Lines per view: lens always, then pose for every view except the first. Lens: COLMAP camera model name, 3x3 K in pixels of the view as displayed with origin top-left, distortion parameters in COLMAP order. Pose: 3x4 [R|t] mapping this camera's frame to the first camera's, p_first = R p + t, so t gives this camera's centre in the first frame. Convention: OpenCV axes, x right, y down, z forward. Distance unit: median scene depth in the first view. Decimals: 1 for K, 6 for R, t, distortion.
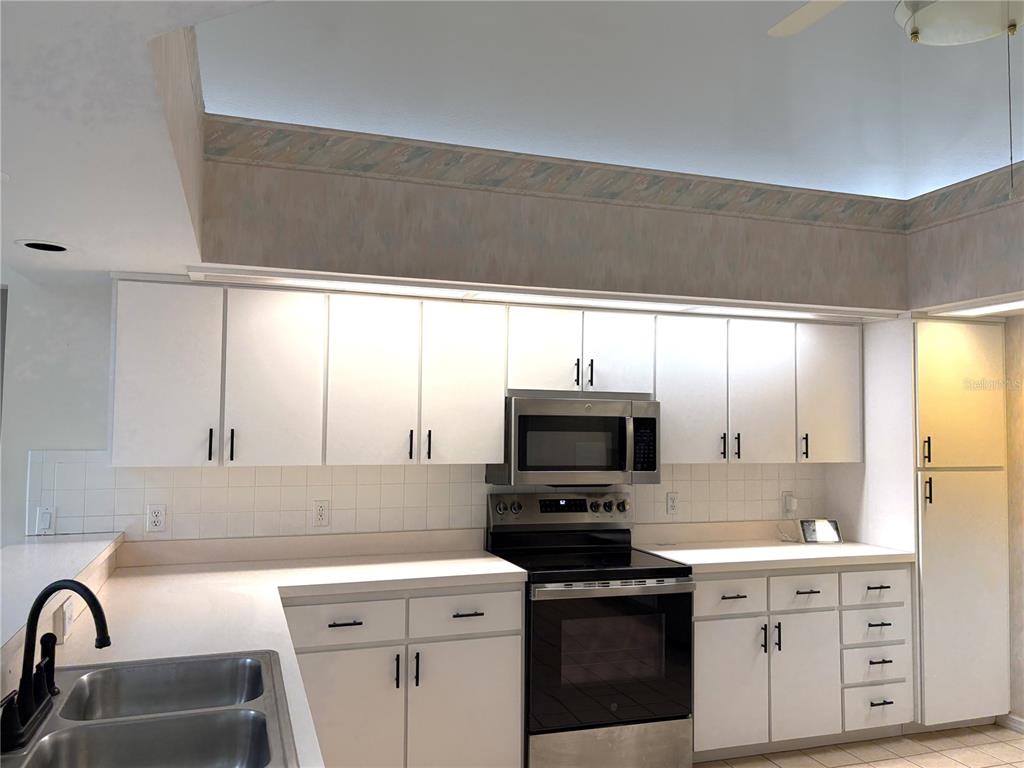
lens RADIAL K [[809.2, 0, 511.8], [0, 809.2, 382.4], [0, 0, 1]] dist [0.044545, -0.007629]
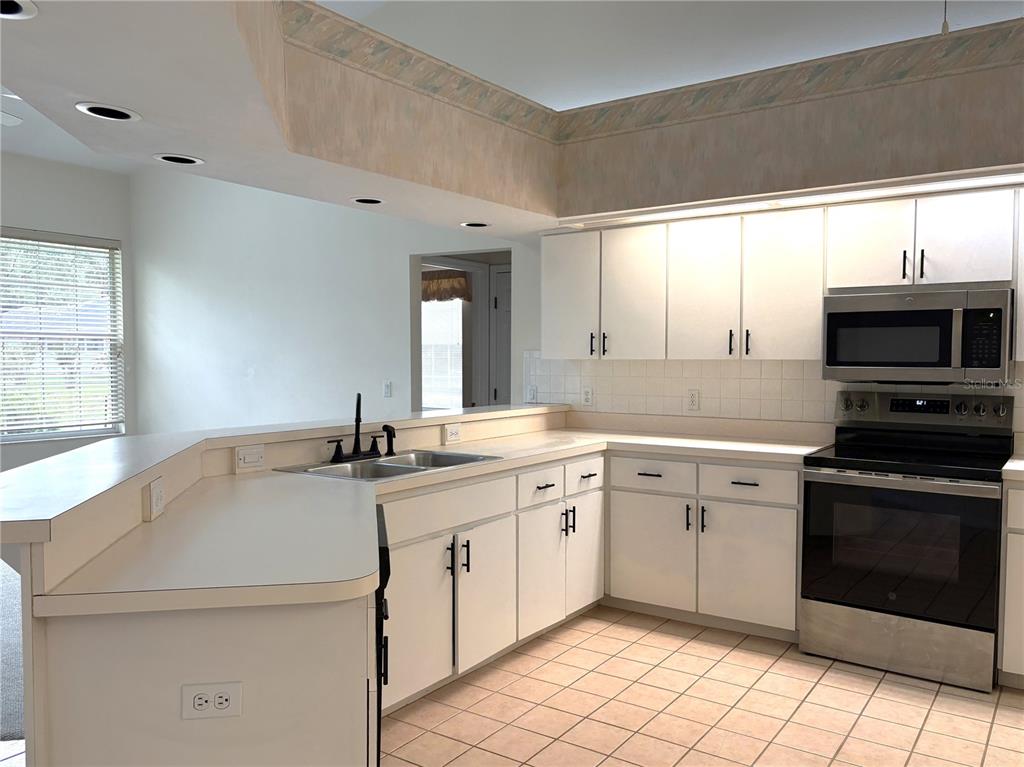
lens RADIAL K [[809.2, 0, 536.0], [0, 809.2, 382.4], [0, 0, 1]] dist [0.044545, -0.007629]
pose [[0.606943, 0.015306, -0.794598, 0.641609], [0.045538, 0.997502, 0.053998, 0.058125], [0.793440, -0.068958, 0.604730, 0.055693]]
